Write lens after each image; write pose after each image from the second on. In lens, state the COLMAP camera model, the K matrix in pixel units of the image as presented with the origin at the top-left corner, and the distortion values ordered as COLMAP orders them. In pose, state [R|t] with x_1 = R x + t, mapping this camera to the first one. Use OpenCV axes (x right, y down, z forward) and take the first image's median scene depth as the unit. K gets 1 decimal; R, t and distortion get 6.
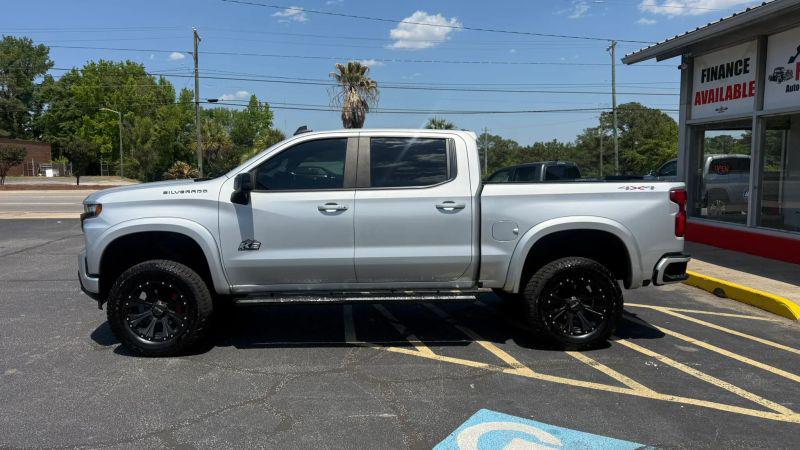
lens RADIAL K [[559.8, 0, 400.0], [0, 559.8, 225.0], [0, 0, 1]] dist [0.051009, -0.045009]
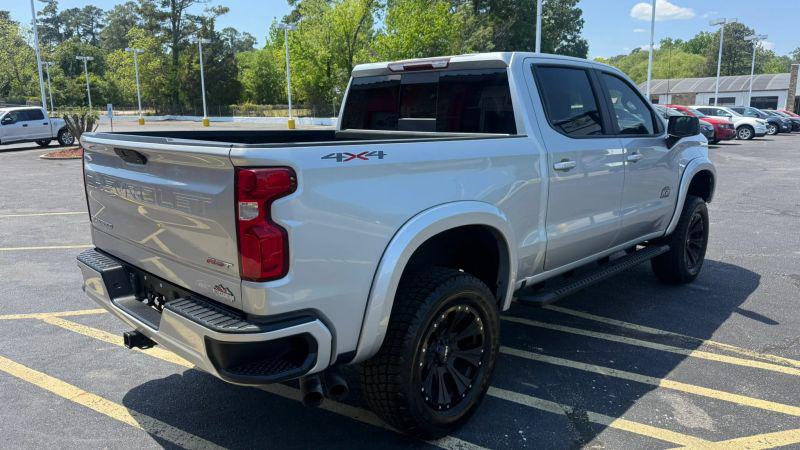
lens RADIAL K [[570.1, 0, 400.0], [0, 570.1, 225.0], [0, 0, 1]] dist [0.036591, -0.051381]
pose [[-0.727194, 0.133425, -0.673340, 0.337317], [-0.060531, 0.964642, 0.256520, -0.079477], [0.683758, 0.227297, -0.693406, 0.831535]]
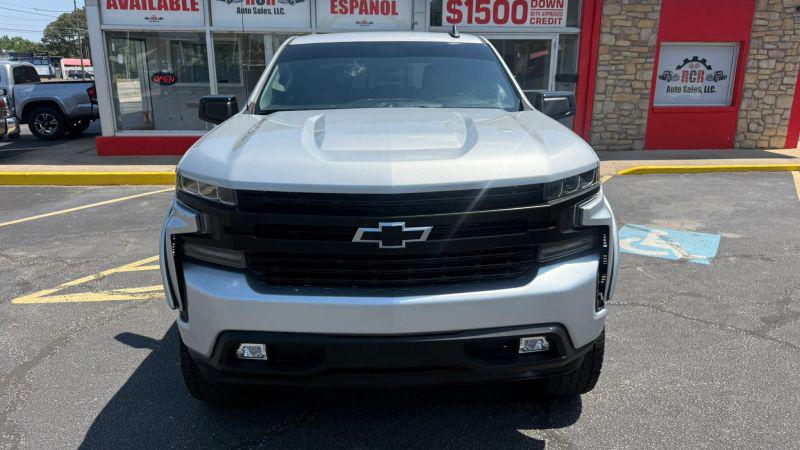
lens RADIAL K [[570.1, 0, 400.0], [0, 570.1, 225.0], [0, 0, 1]] dist [0.036591, -0.051381]
pose [[0.025593, -0.253383, 0.967027, -0.485413], [0.097979, 0.963323, 0.249819, -0.061412], [-0.994859, 0.088354, 0.049480, 0.534833]]
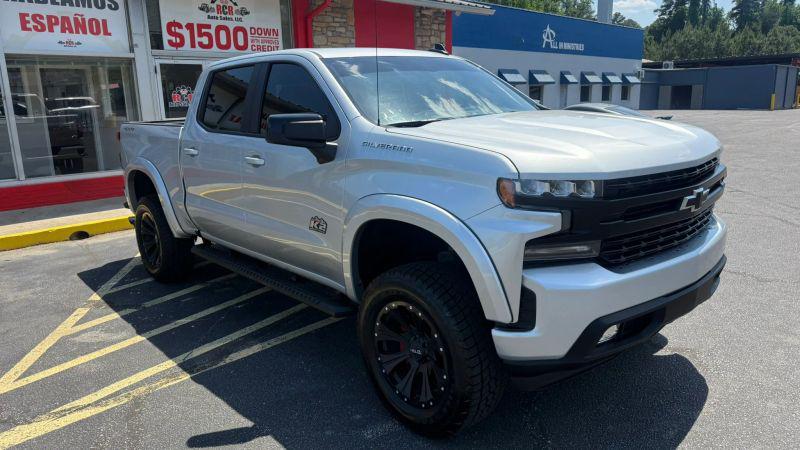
lens RADIAL K [[570.1, 0, 400.0], [0, 570.1, 225.0], [0, 0, 1]] dist [0.036591, -0.051381]
pose [[-0.625783, -0.145970, 0.766217, -0.402983], [0.109182, 0.956269, 0.271347, -0.079588], [-0.772317, 0.253462, -0.582480, 0.799497]]
